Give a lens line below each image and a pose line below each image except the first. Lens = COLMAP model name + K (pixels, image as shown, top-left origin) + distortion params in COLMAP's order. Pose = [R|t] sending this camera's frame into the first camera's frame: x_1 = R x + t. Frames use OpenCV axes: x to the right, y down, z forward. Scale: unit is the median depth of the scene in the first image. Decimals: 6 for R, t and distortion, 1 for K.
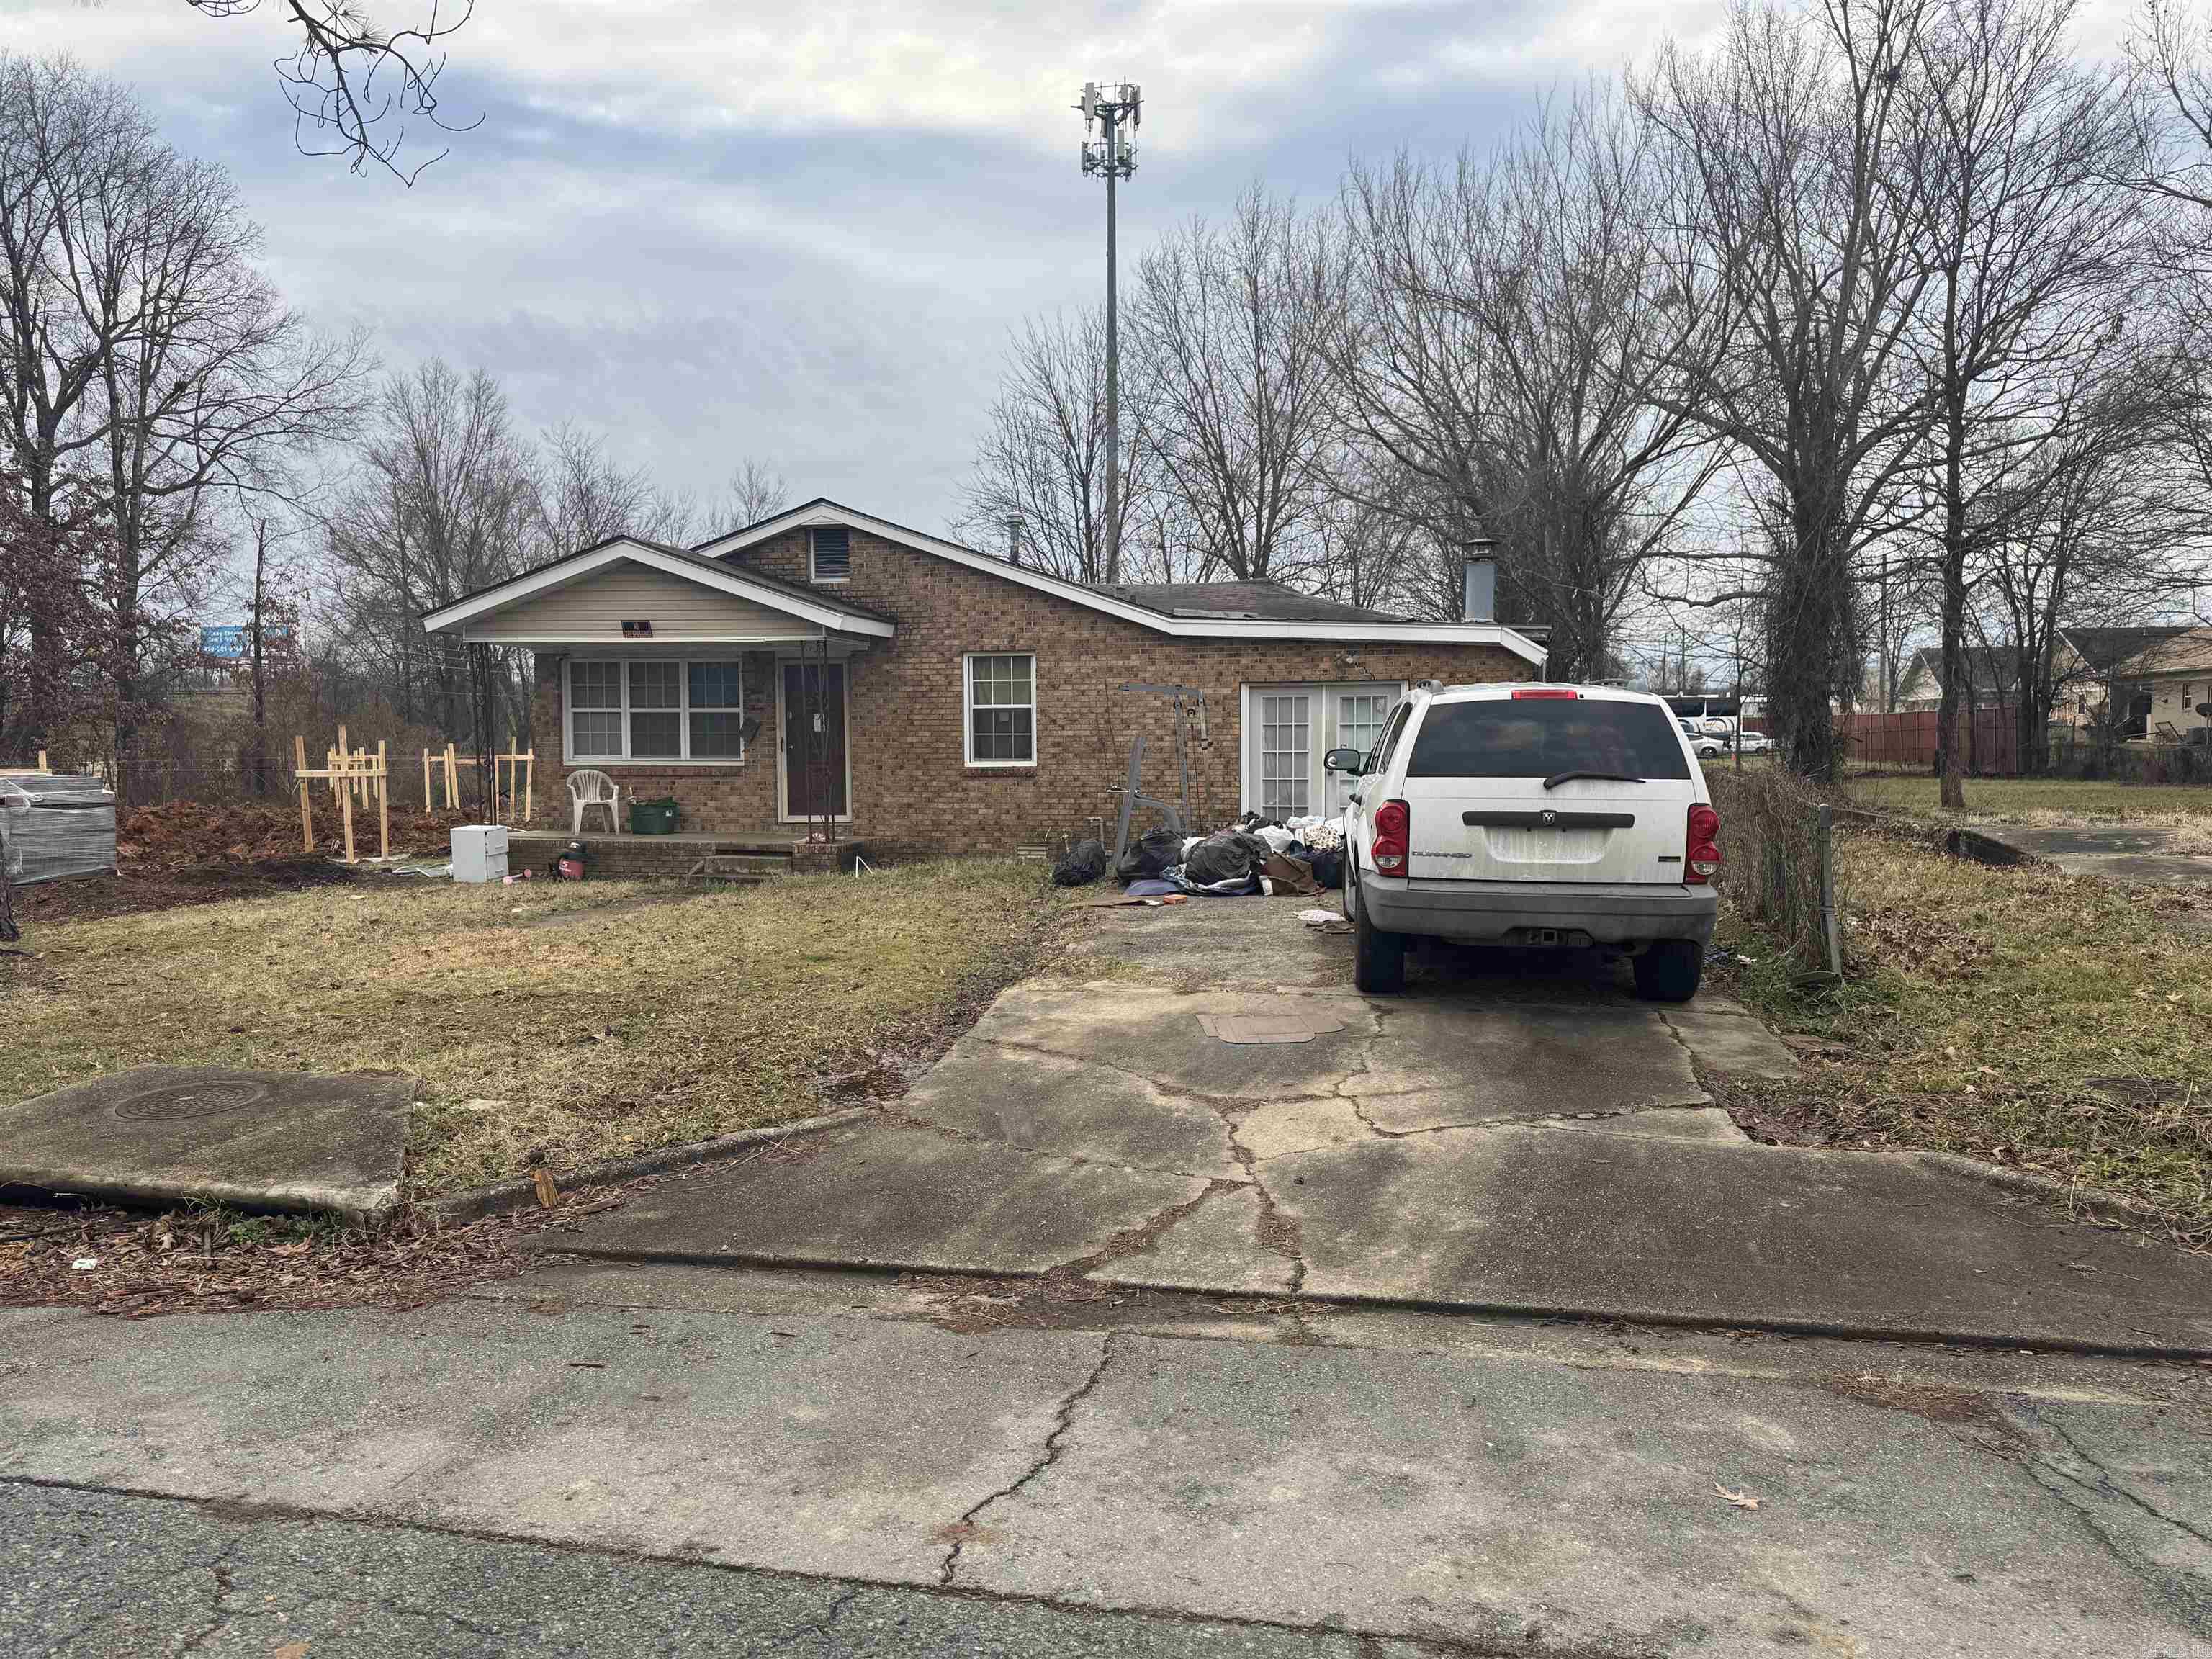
lens RADIAL K [[1572.4, 0, 1106.0], [0, 1572.4, 829.5], [0, 0, 1]] dist [0.141365, -0.165949]
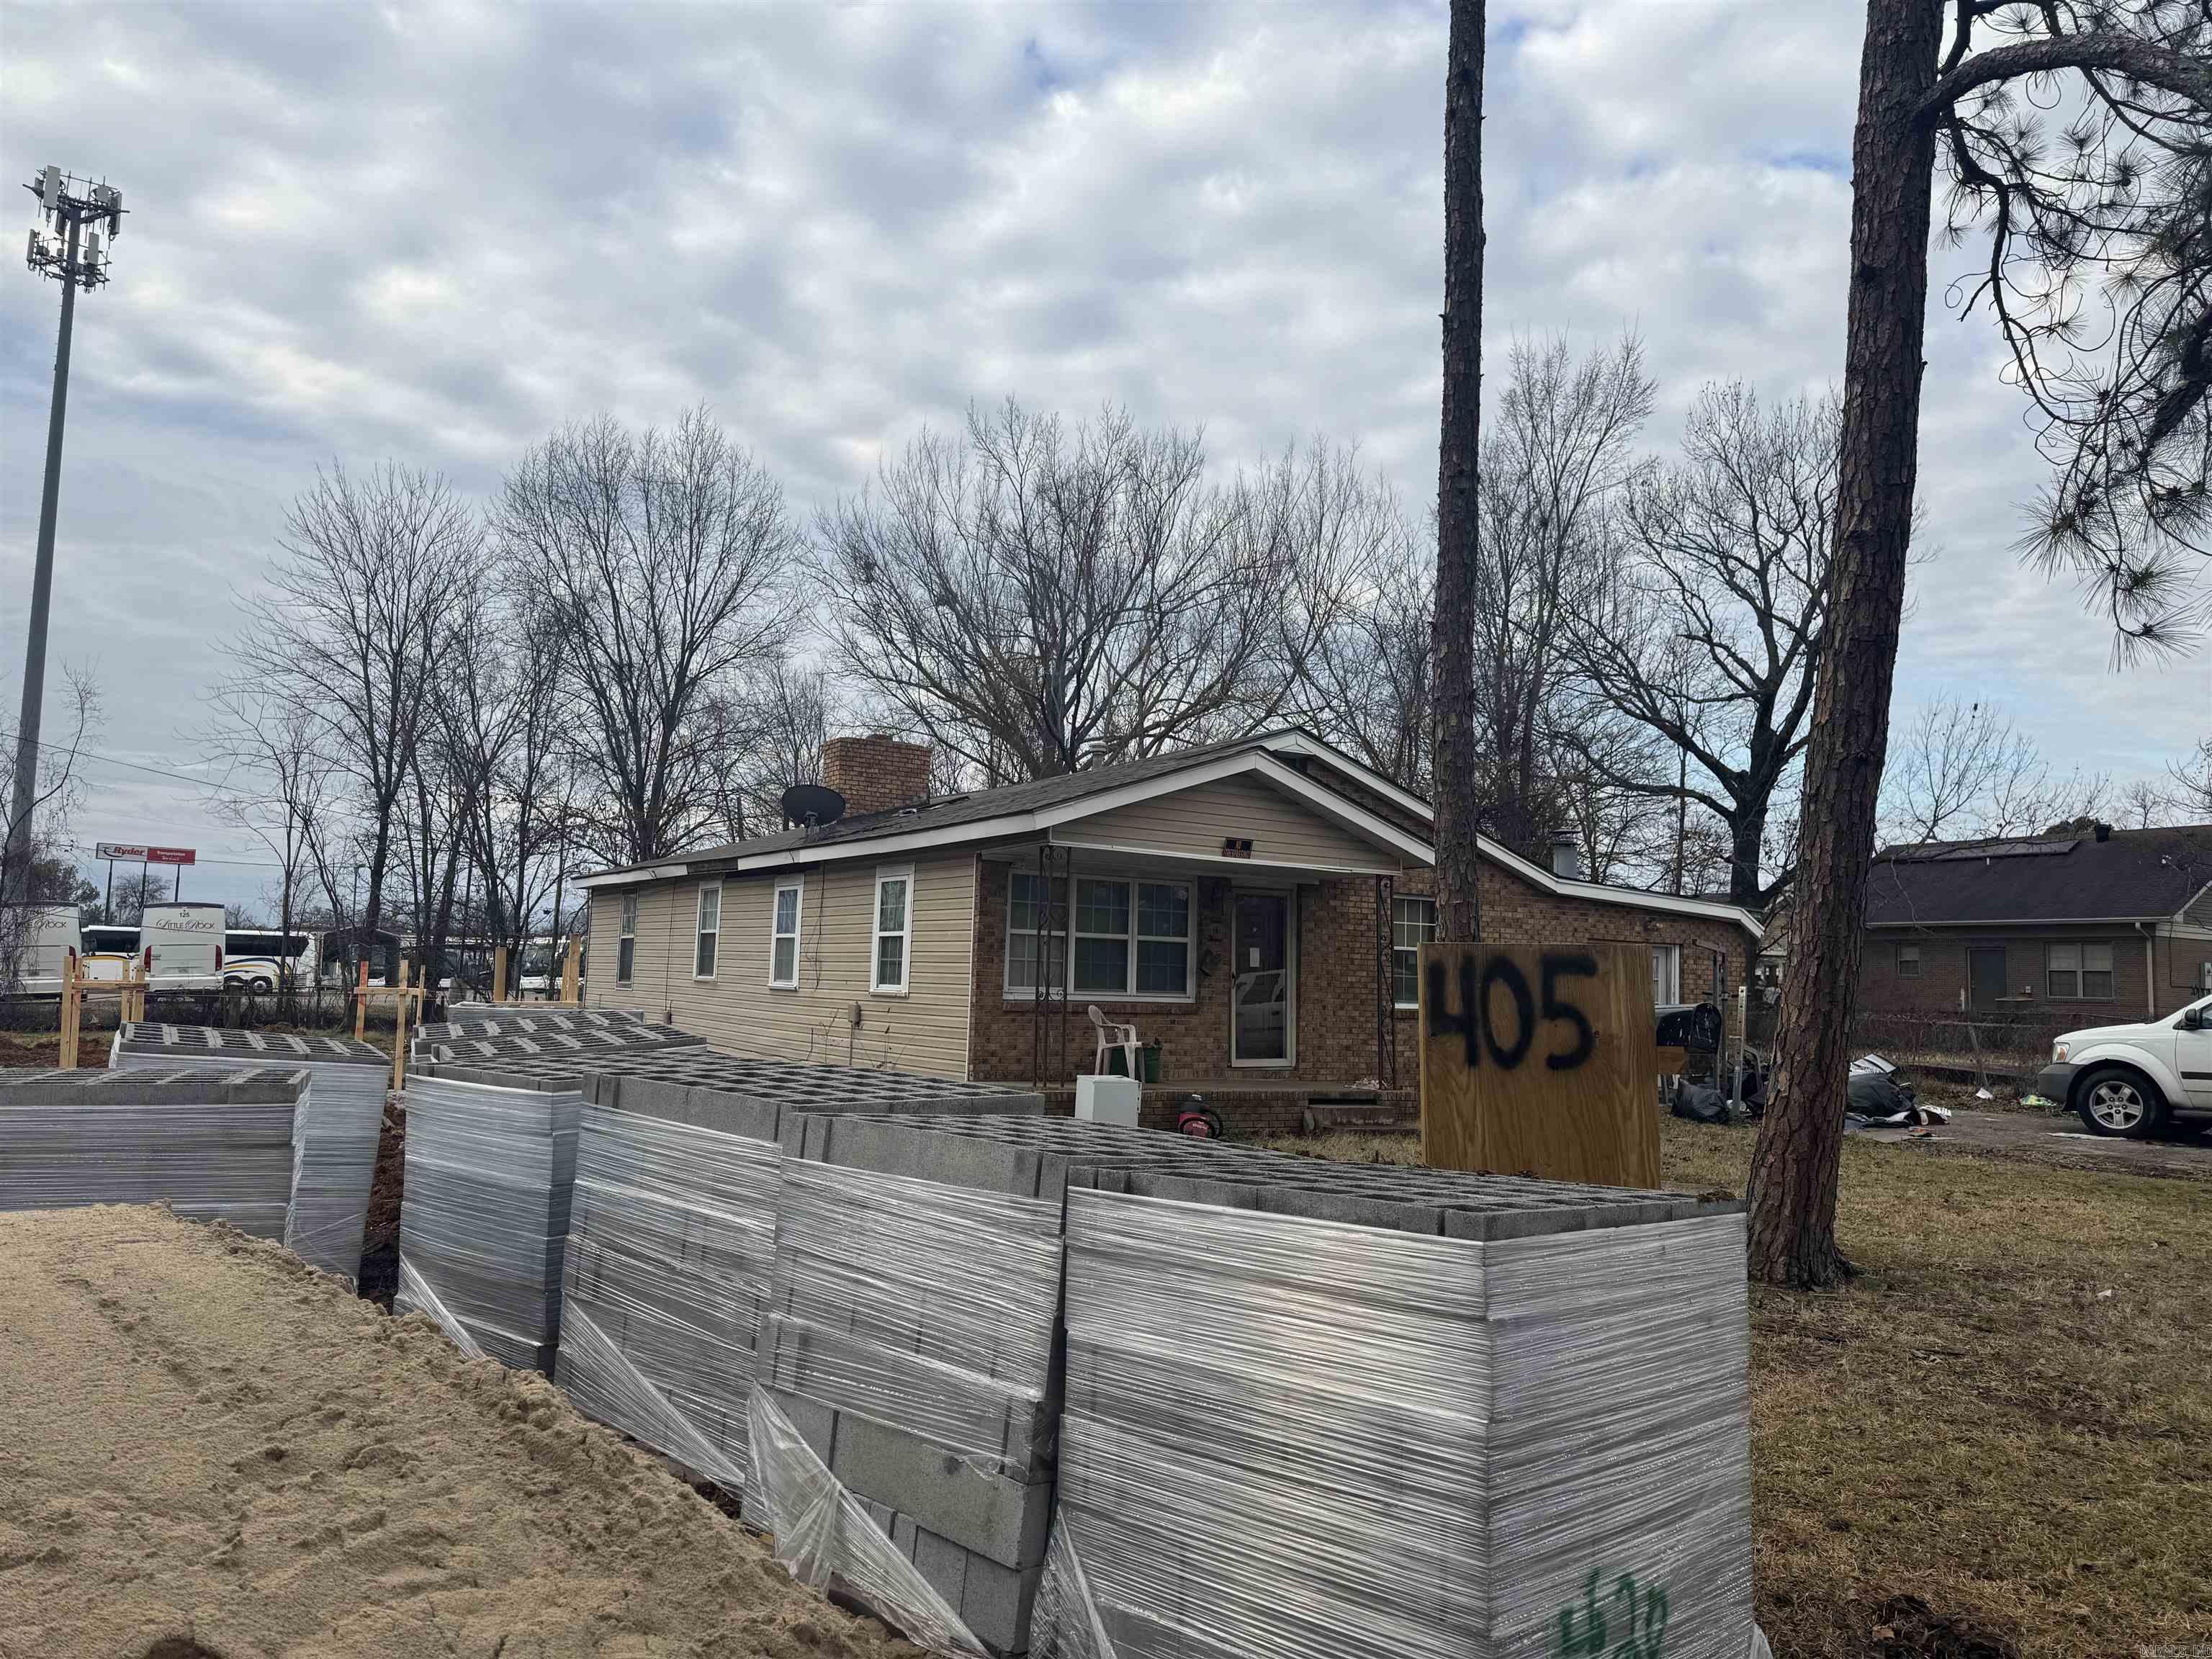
lens RADIAL K [[1572.4, 0, 1106.0], [0, 1572.4, 829.5], [0, 0, 1]] dist [0.141365, -0.165949]
pose [[0.707689, 0.092508, 0.700441, -0.906794], [0.014161, 0.989335, -0.144970, -0.009054], [-0.706382, 0.112513, 0.698832, 0.409143]]
